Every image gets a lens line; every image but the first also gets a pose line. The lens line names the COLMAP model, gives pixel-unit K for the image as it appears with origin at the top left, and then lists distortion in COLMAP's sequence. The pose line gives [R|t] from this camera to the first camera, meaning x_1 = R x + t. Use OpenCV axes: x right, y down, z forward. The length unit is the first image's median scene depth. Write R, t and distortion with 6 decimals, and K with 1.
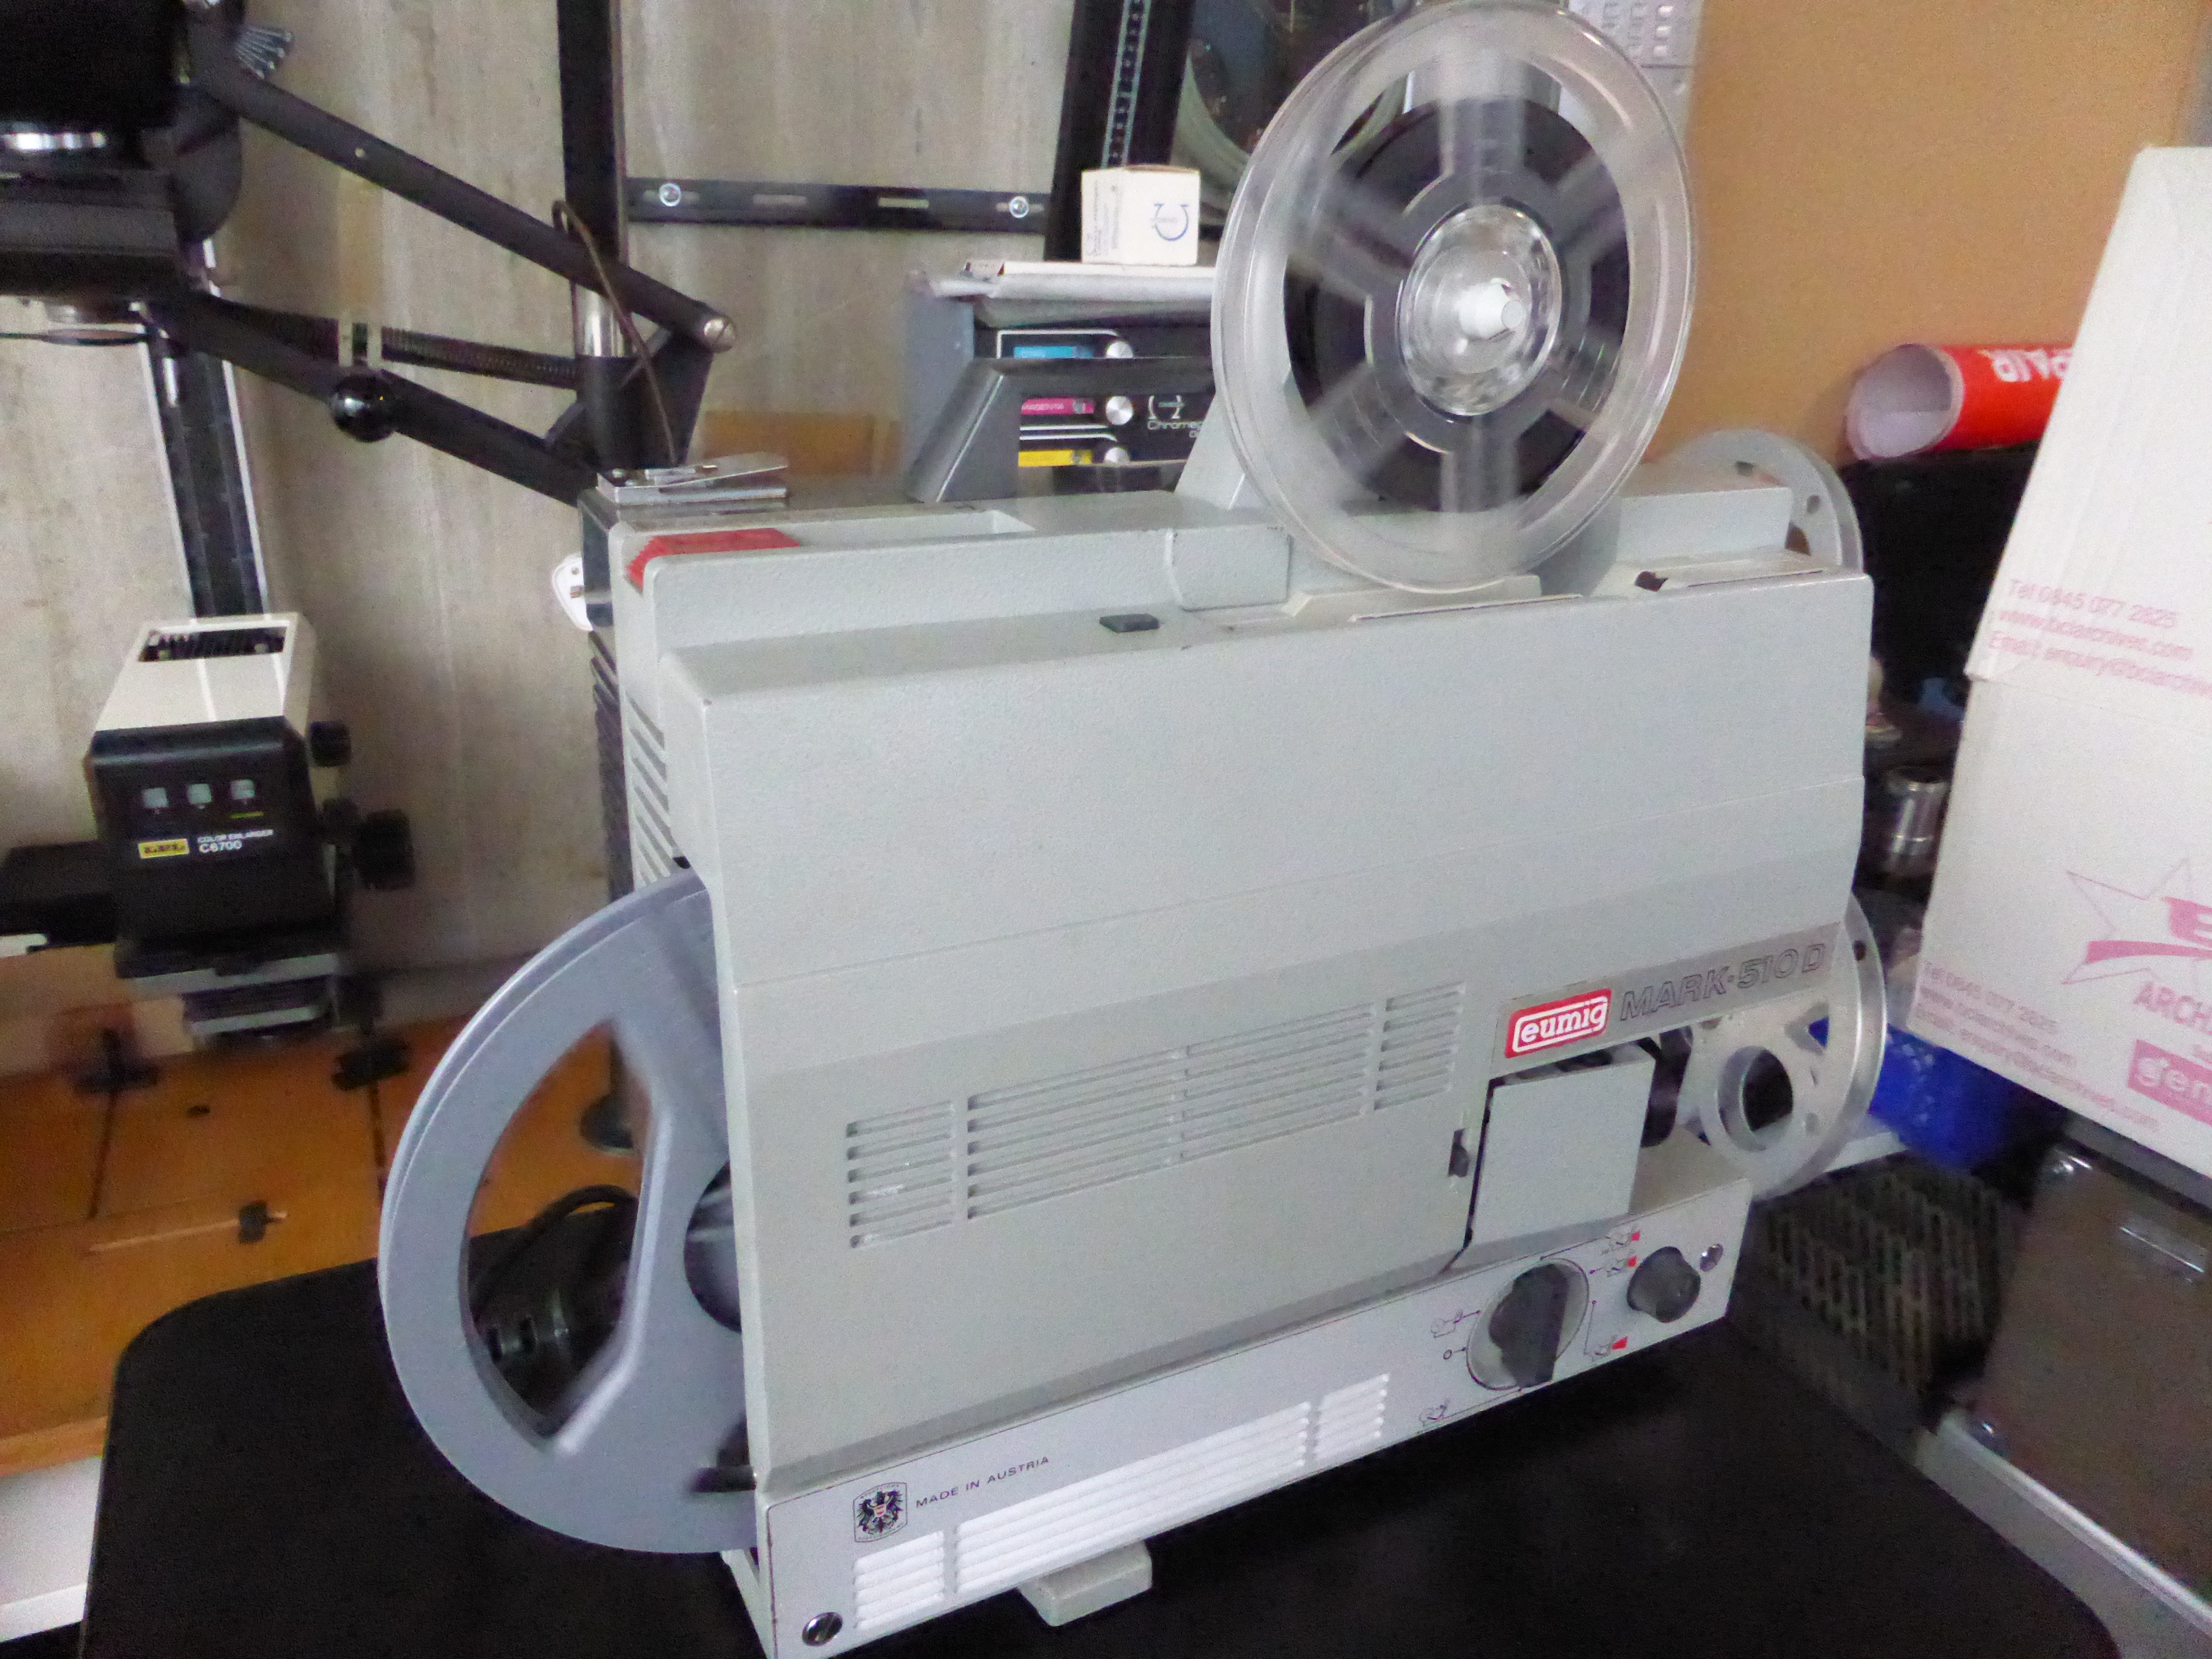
lens RADIAL K [[1608.3, 0, 1106.0], [0, 1608.3, 829.5], [0, 0, 1]] dist [-0.043493, 0.007497]
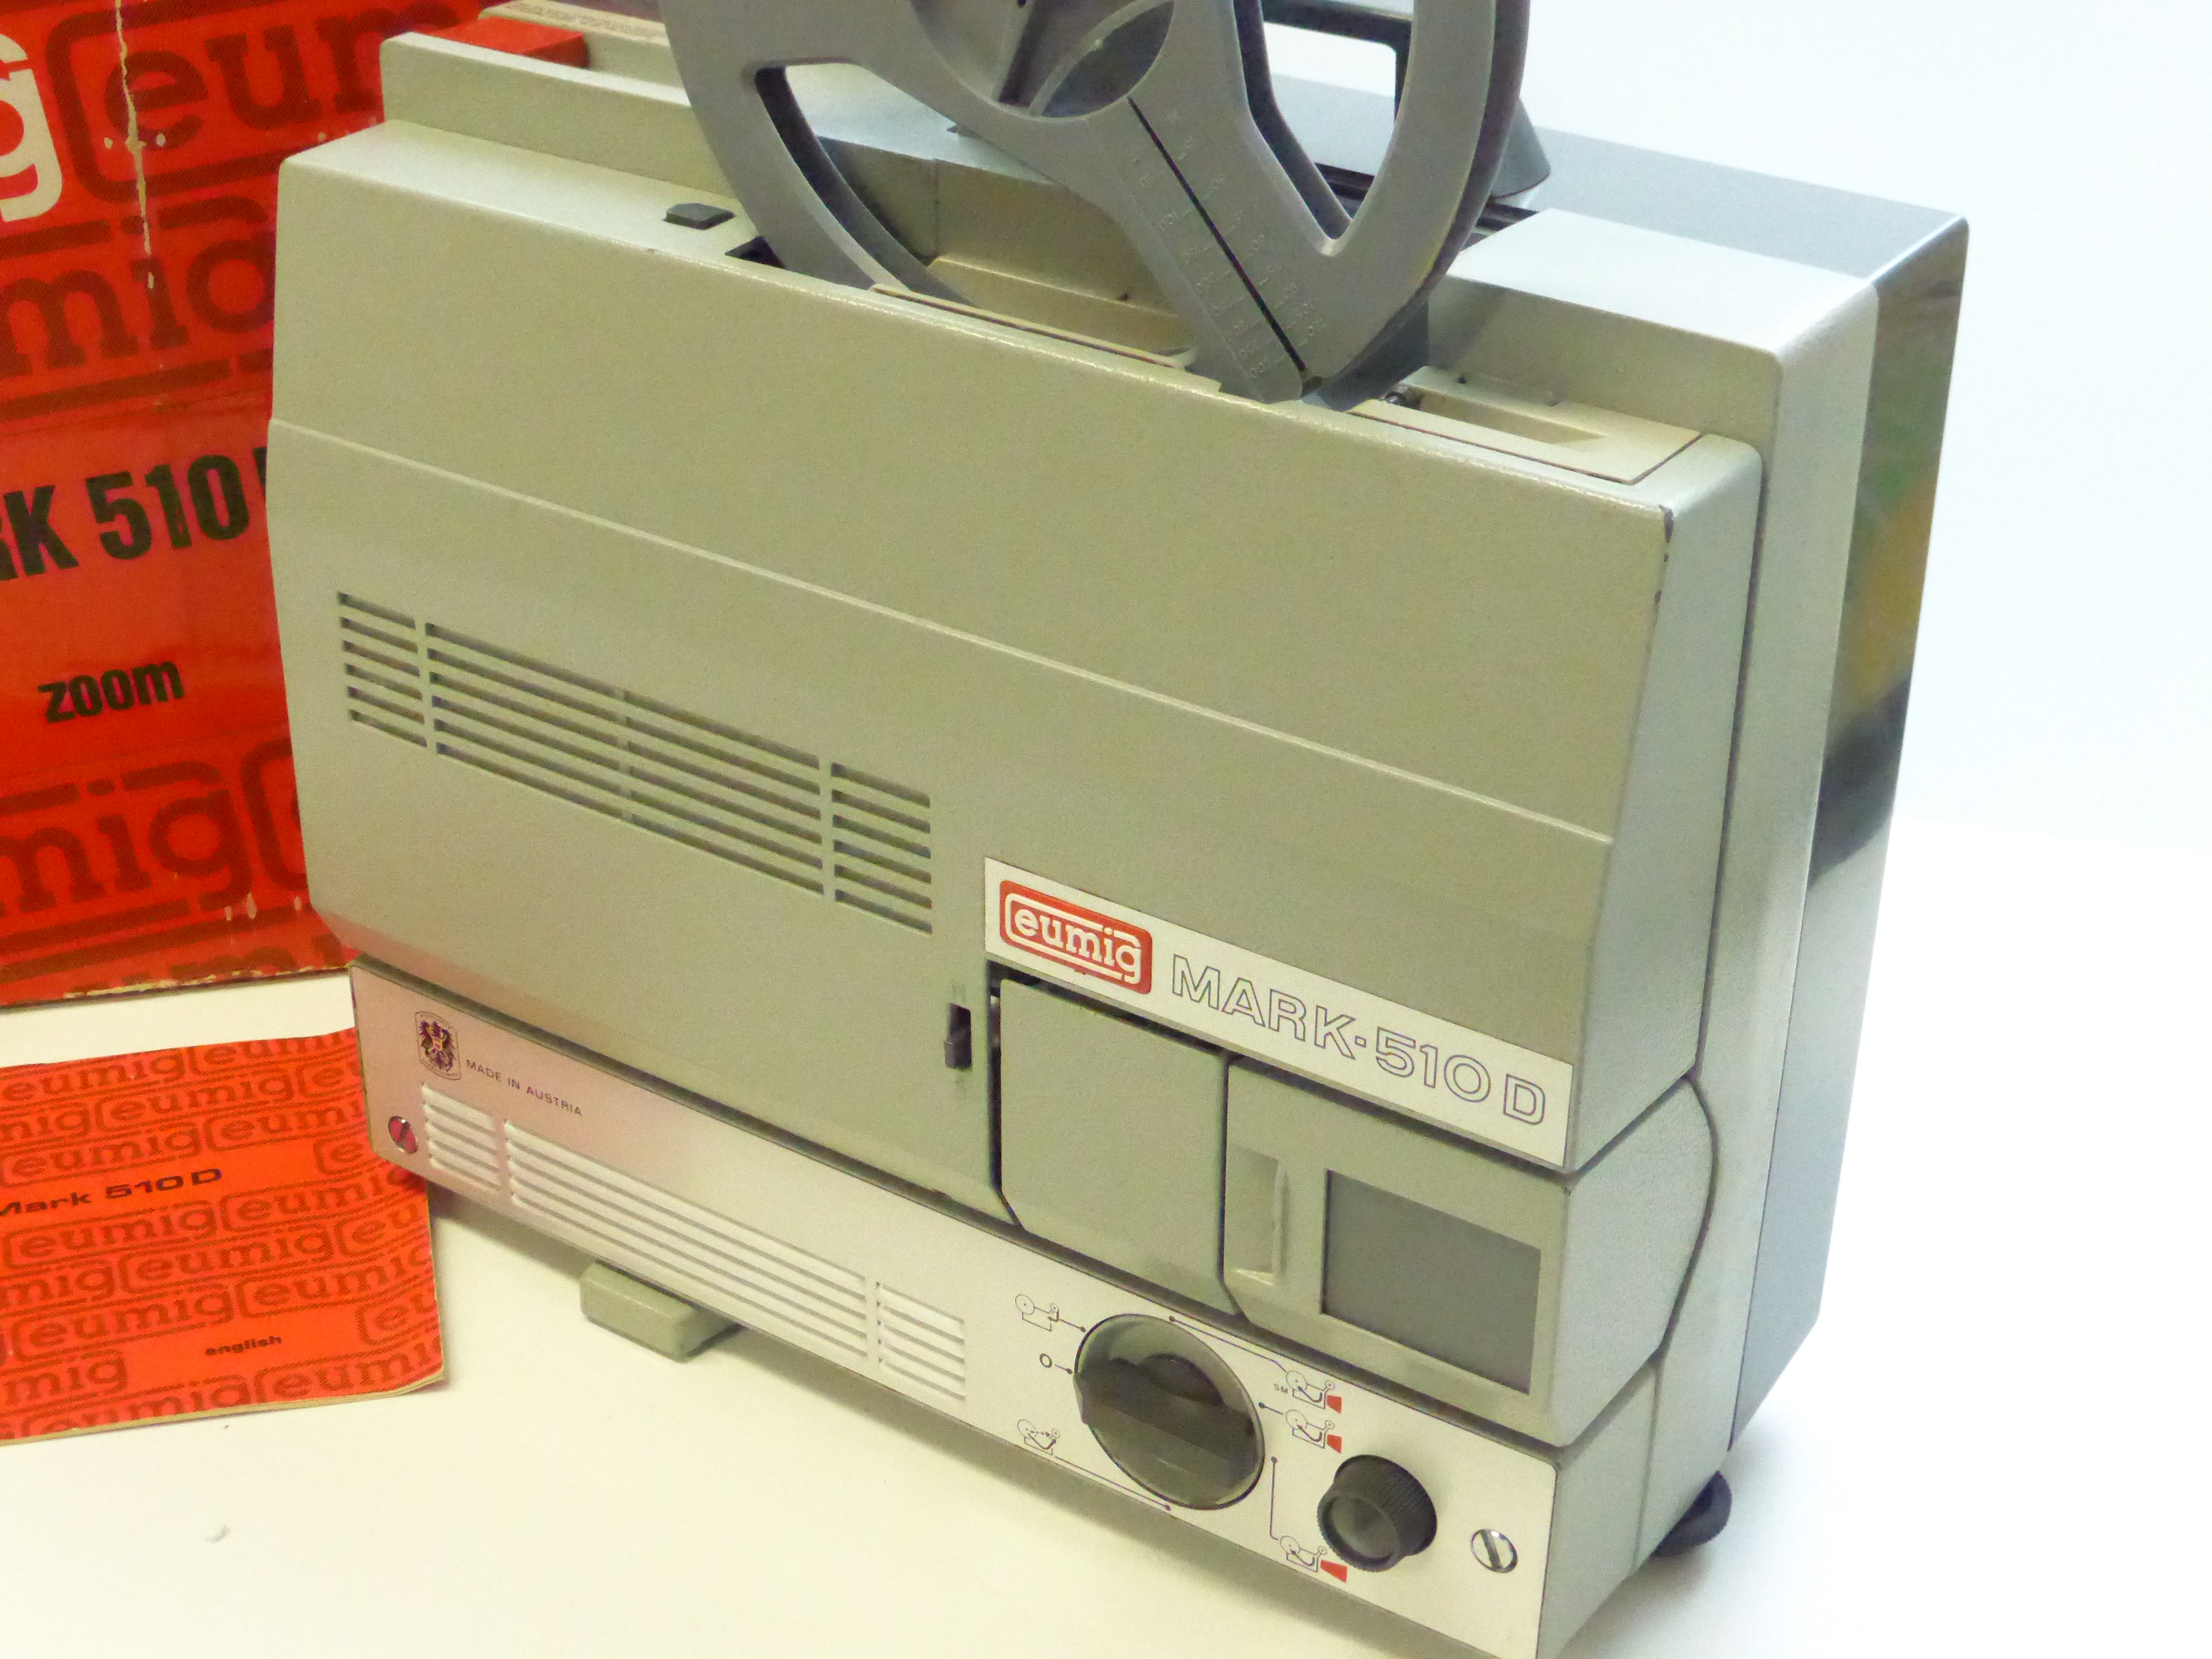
lens RADIAL K [[3292.0, 0, 1095.8], [0, 3292.0, 769.2], [0, 0, 1]] dist [0.025452, -1.055477]
pose [[0.490220, 0.389546, -0.779704, 1.413862], [-0.331146, 0.910730, 0.246807, -0.317267], [0.806242, 0.137206, 0.575455, 0.144081]]
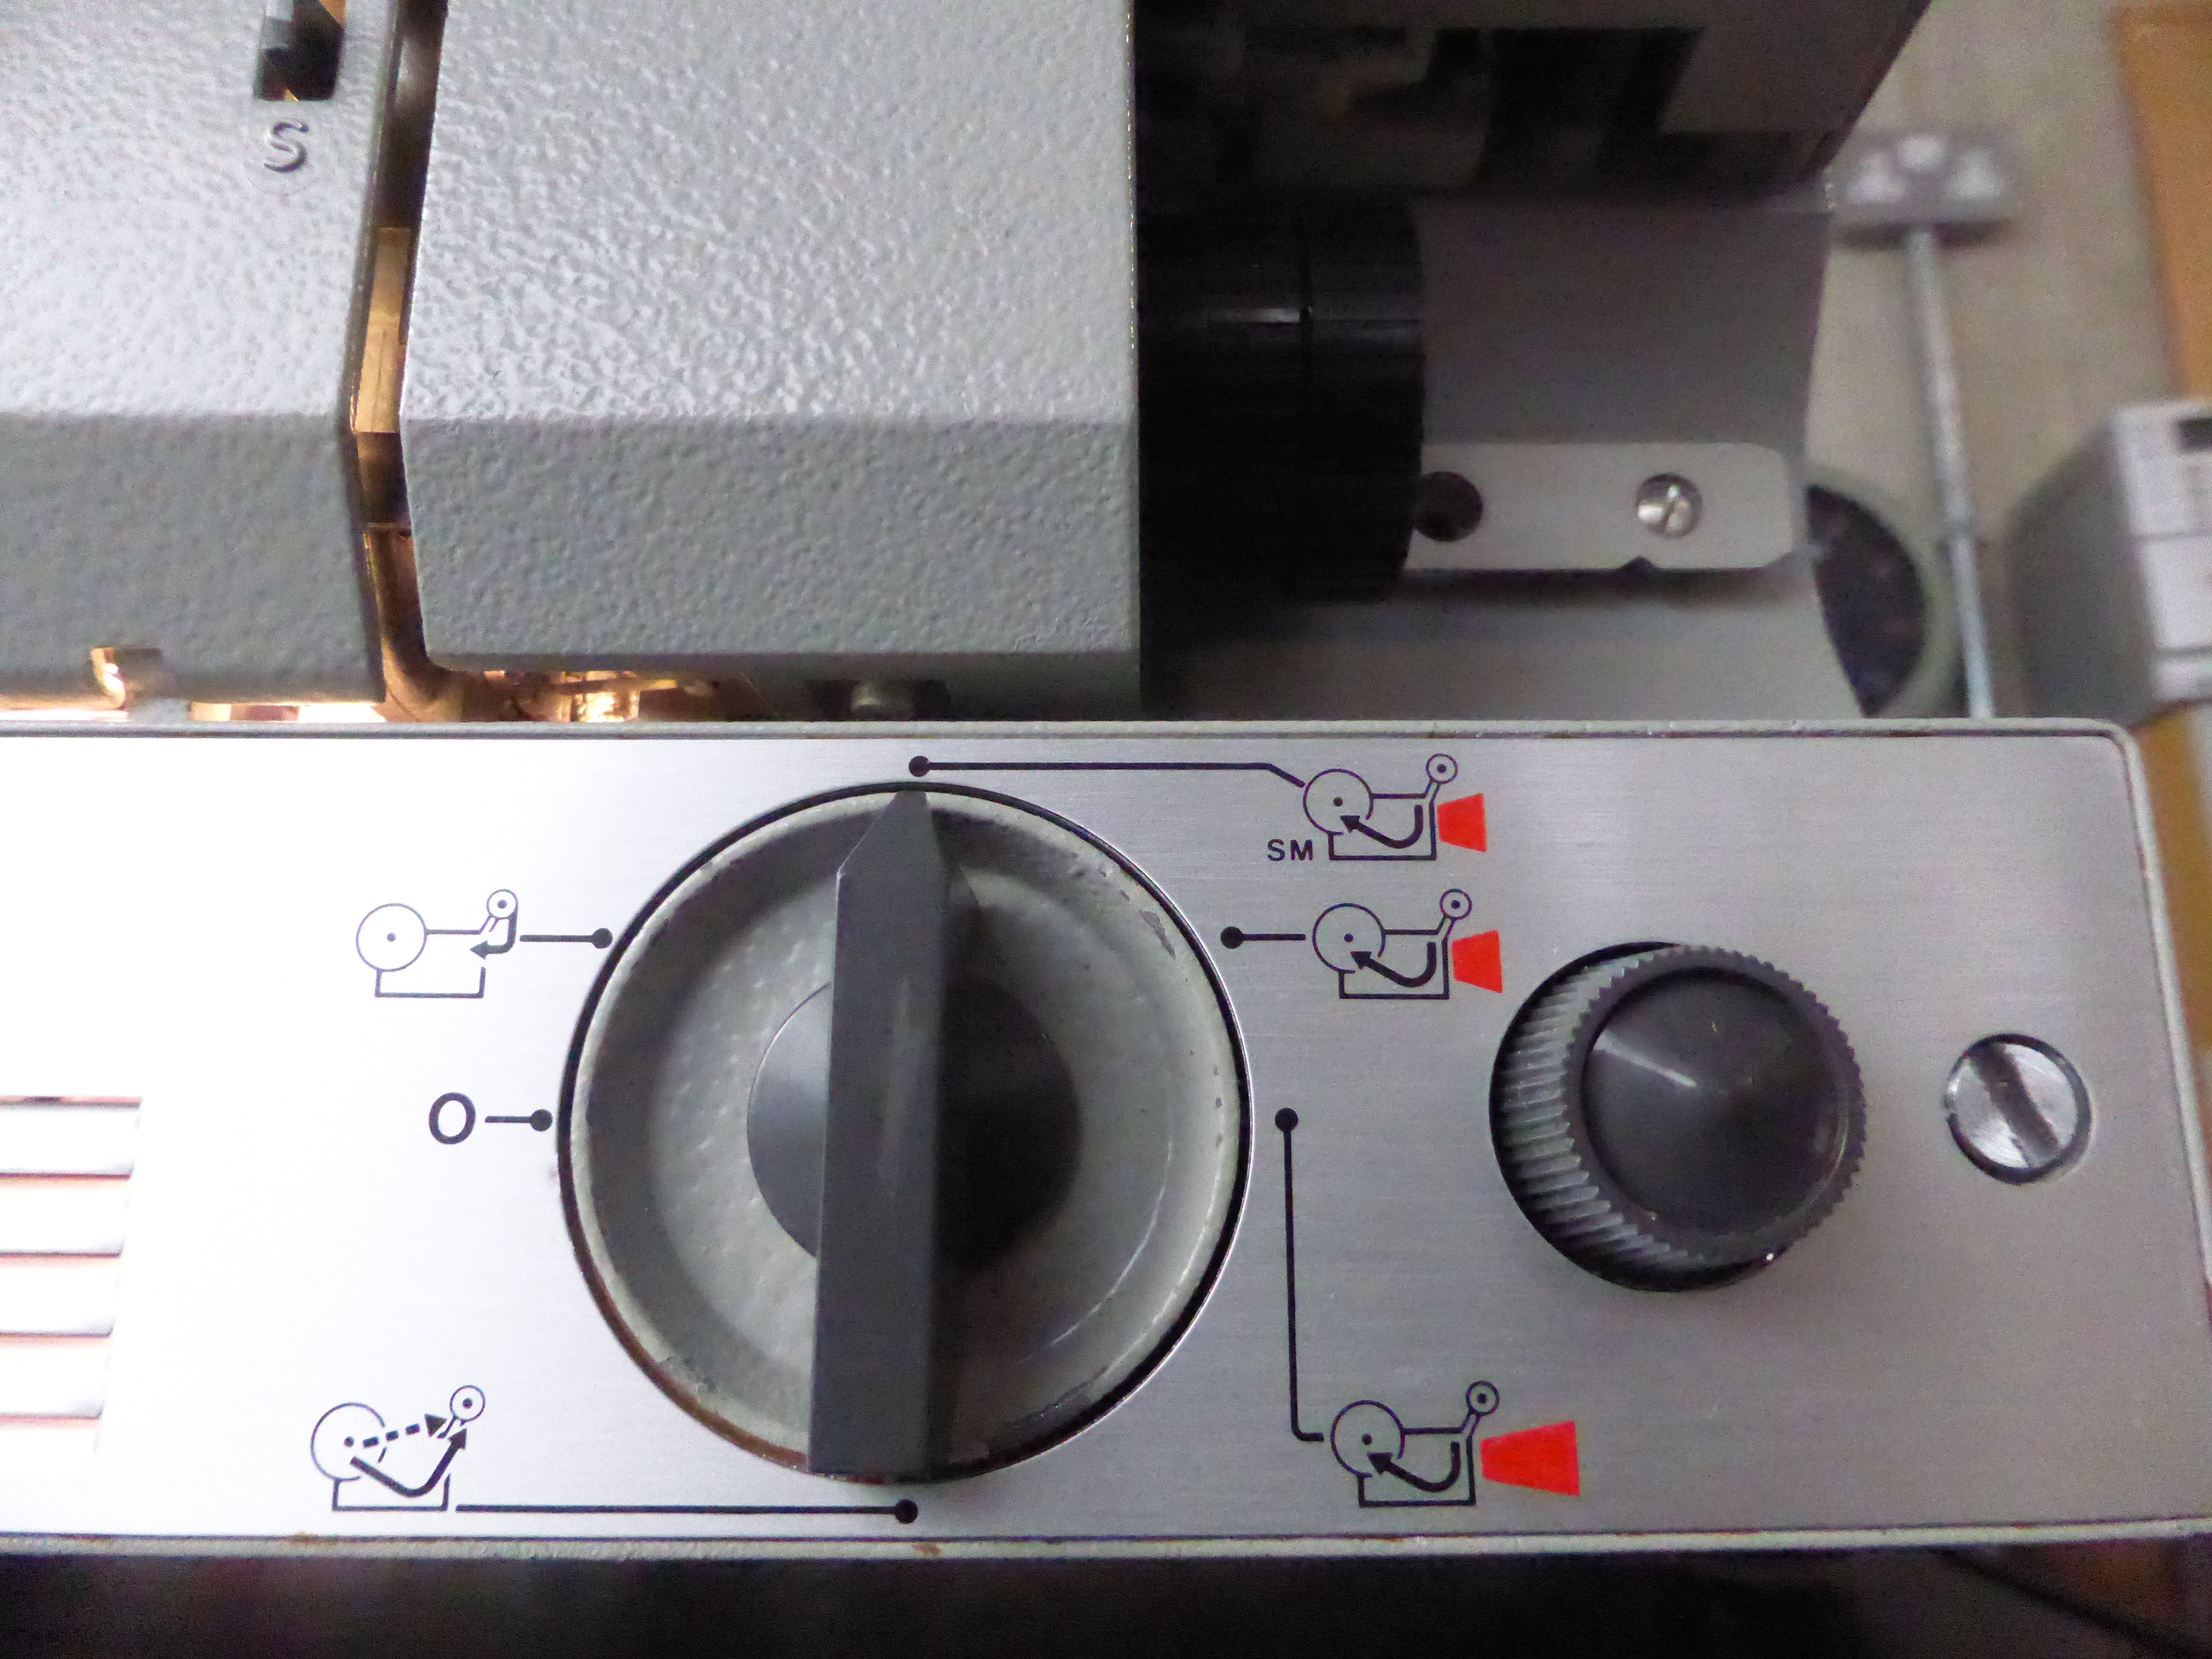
lens RADIAL K [[1608.3, 0, 1106.0], [0, 1608.3, 829.5], [0, 0, 1]] dist [-0.043493, 0.007497]
pose [[0.895487, -0.132430, -0.424929, 0.444535], [-0.143051, 0.818422, -0.556526, 0.453289], [0.421472, 0.559149, 0.713942, 0.945304]]
